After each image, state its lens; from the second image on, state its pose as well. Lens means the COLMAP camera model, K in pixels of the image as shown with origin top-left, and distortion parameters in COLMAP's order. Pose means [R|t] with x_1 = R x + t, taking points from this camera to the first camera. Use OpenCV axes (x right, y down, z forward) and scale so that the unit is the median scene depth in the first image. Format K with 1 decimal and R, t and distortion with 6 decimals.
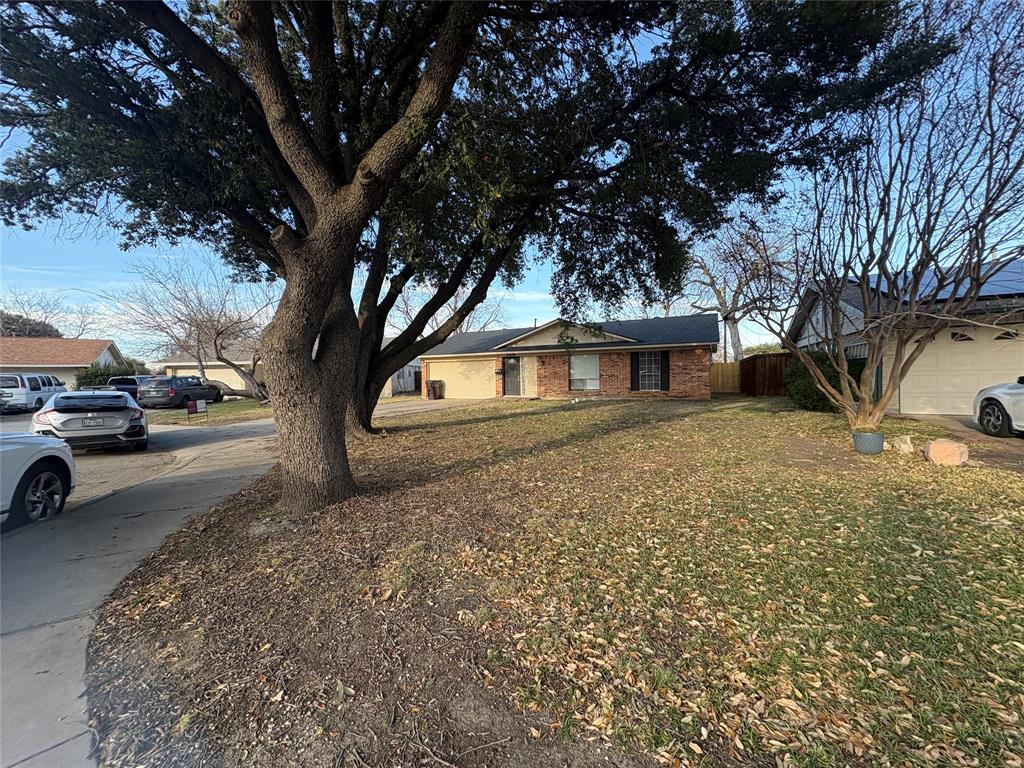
lens RADIAL K [[406.9, 0, 511.5], [0, 406.9, 382.6], [0, 0, 1]] dist [0.000291, 0.000744]
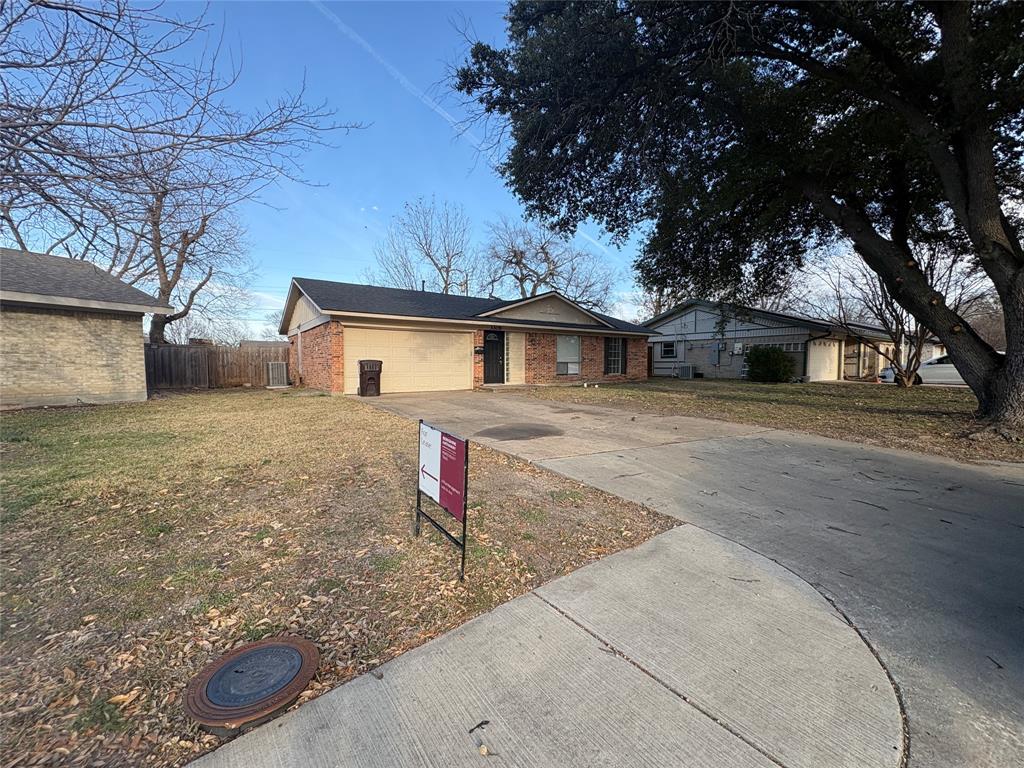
lens RADIAL K [[406.9, 0, 512.5], [0, 406.9, 384.5], [0, 0, 1]] dist [0.000291, 0.000744]
pose [[0.473436, -0.032603, 0.880225, -0.653154], [0.003969, 0.999384, 0.034882, 0.008111], [-0.880819, -0.013020, 0.473273, 0.642320]]
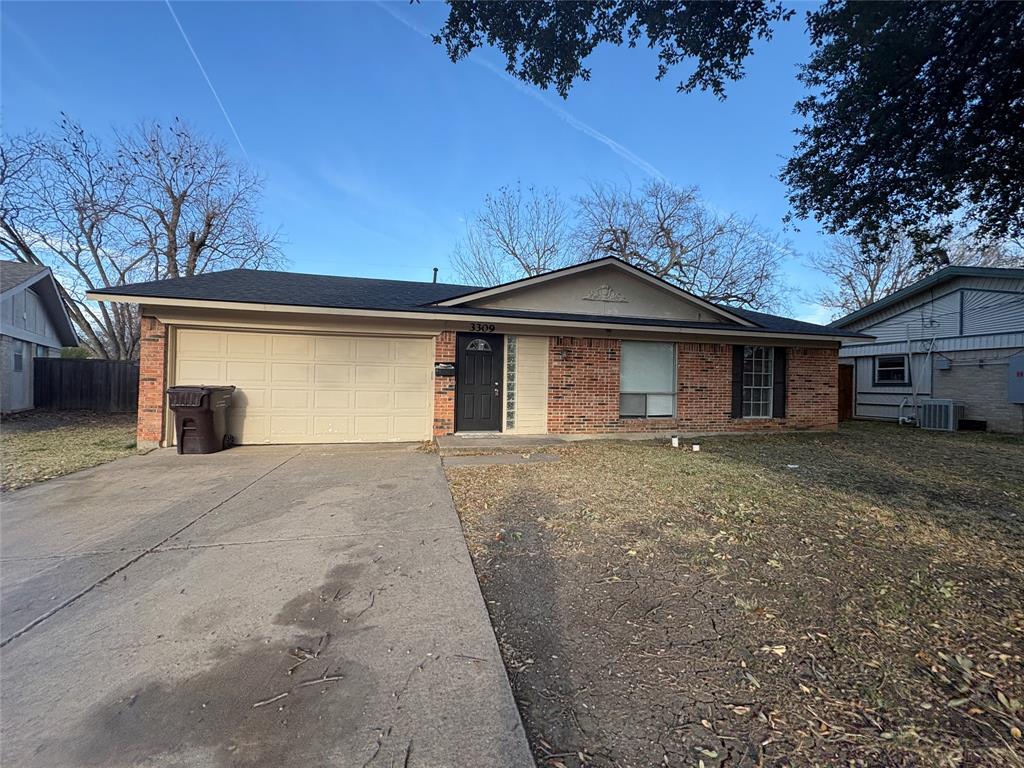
lens RADIAL K [[406.9, 0, 513.3], [0, 406.9, 382.7], [0, 0, 1]] dist [0.000291, 0.000744]
pose [[0.765155, 0.026013, 0.643320, -0.236572], [-0.019493, 0.999661, -0.017238, -0.009710], [-0.643551, 0.000650, 0.765403, 0.698824]]
